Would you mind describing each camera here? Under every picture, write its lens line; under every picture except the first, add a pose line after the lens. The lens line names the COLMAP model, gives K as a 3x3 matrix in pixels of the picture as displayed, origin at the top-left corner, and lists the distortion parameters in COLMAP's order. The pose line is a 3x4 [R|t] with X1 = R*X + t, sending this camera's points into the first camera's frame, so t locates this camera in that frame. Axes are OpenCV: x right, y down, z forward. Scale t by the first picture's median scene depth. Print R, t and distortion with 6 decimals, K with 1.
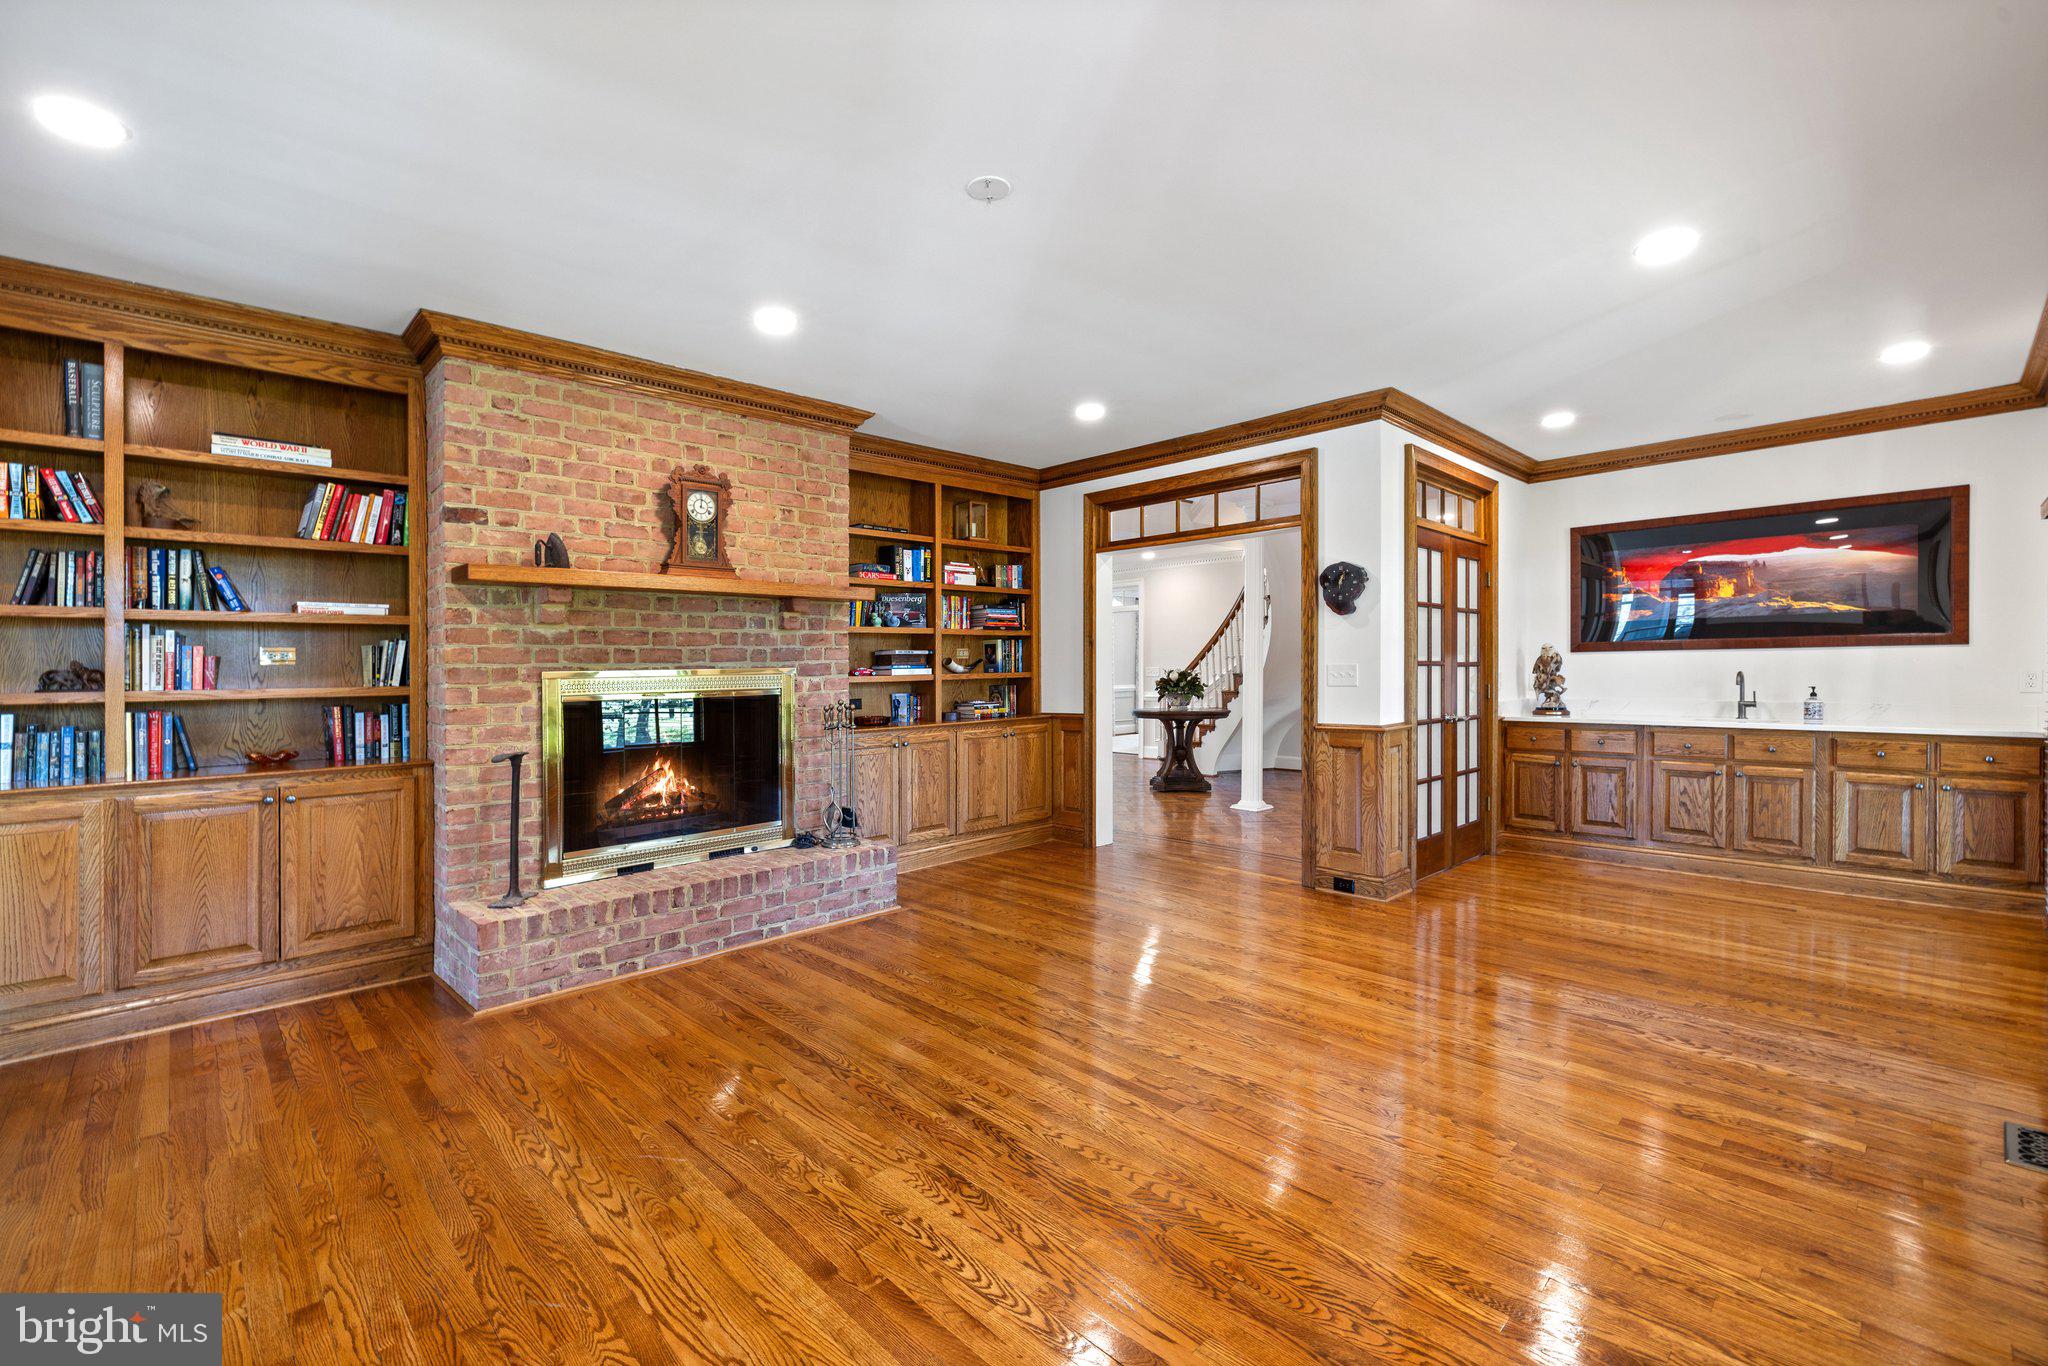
lens RADIAL K [[882.1, 0, 990.1], [0, 882.1, 691.4], [0, 0, 1]] dist [0.003014, 0.000077]
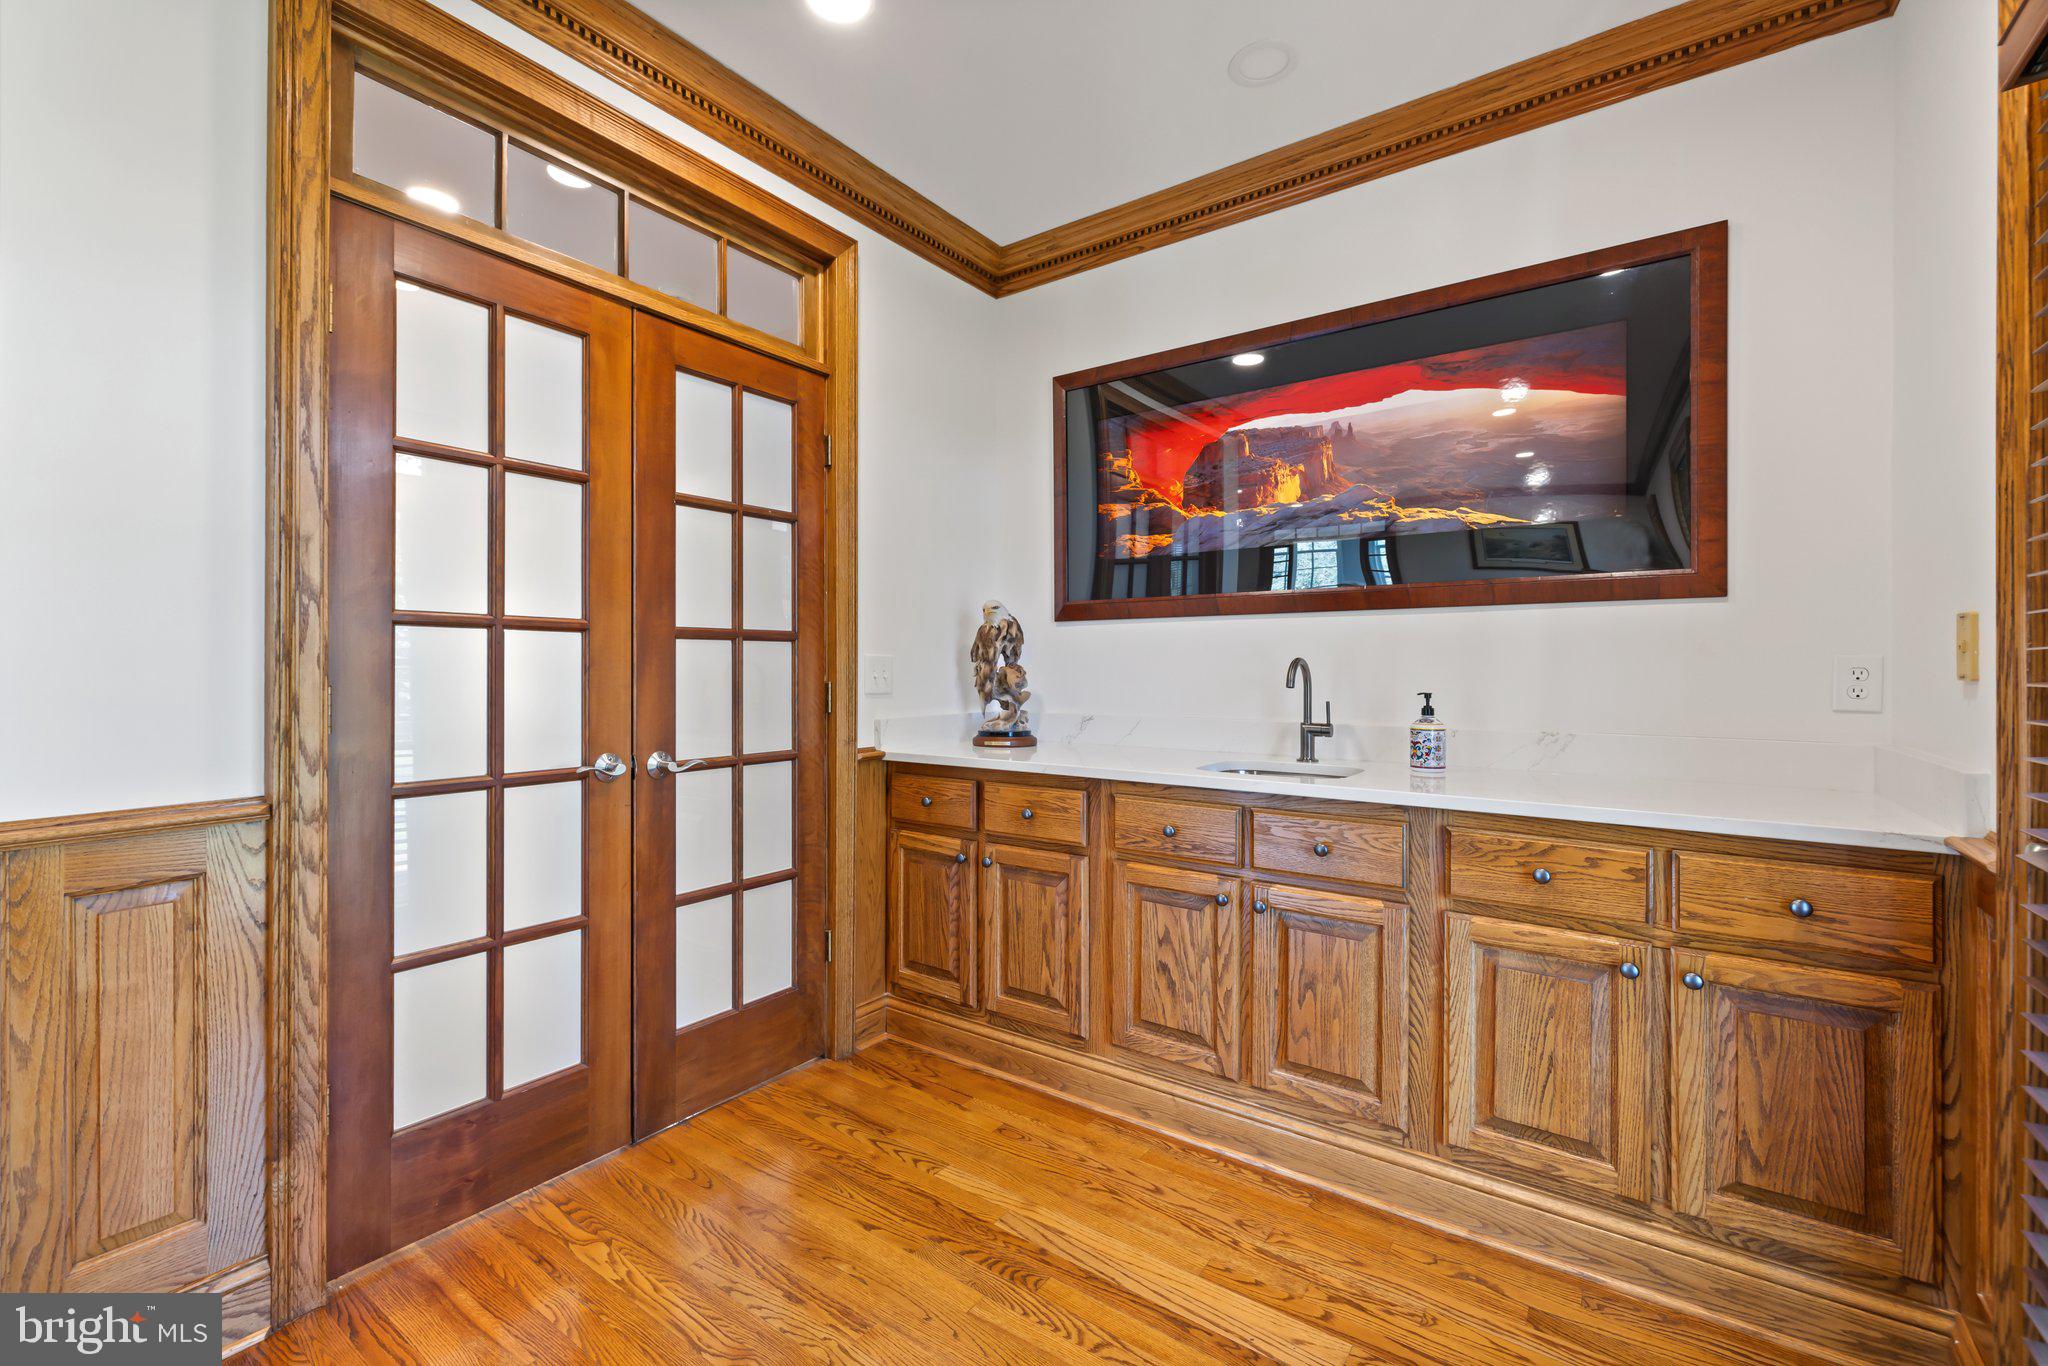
lens RADIAL K [[860.4, 0, 1024.0], [0, 860.4, 683.0], [0, 0, 1]] dist [0.002428, 0.000388]
pose [[0.979920, 0.008759, 0.199201, 0.694757], [-0.006737, 0.999919, -0.010829, -0.004644], [-0.199279, 0.009270, 0.979899, 0.664022]]
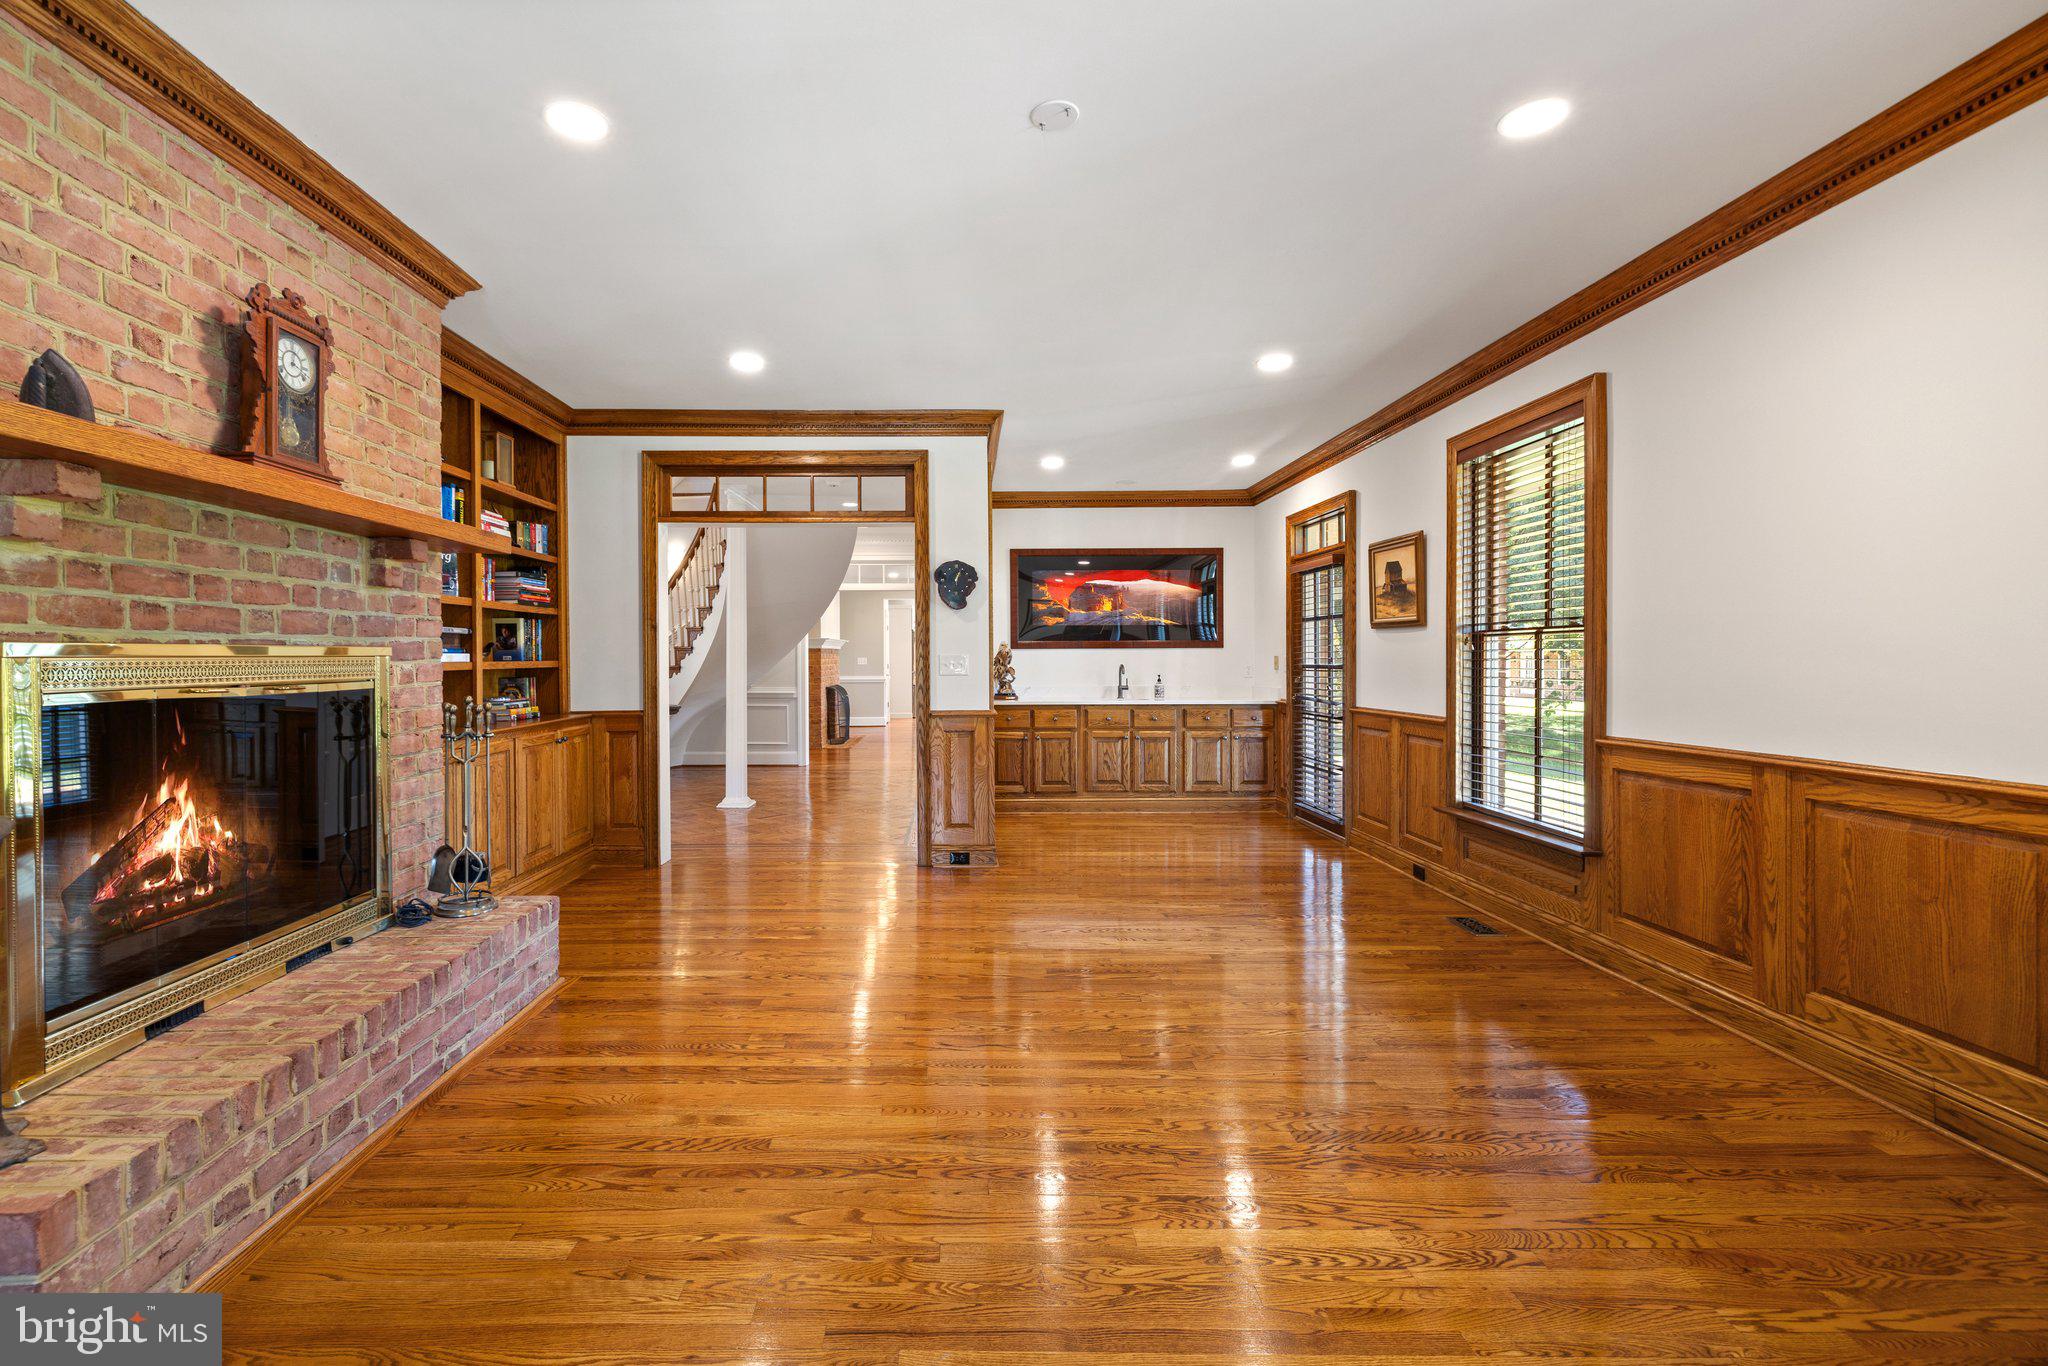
lens RADIAL K [[898.9, 0, 950.5], [0, 898.9, 685.4], [0, 0, 1]] dist [-0.001220, -0.000202]
pose [[0.680890, -0.010076, 0.732316, -0.420729], [0.013443, 0.999909, 0.001259, 0.005598], [-0.732262, 0.008988, 0.680963, 0.257264]]
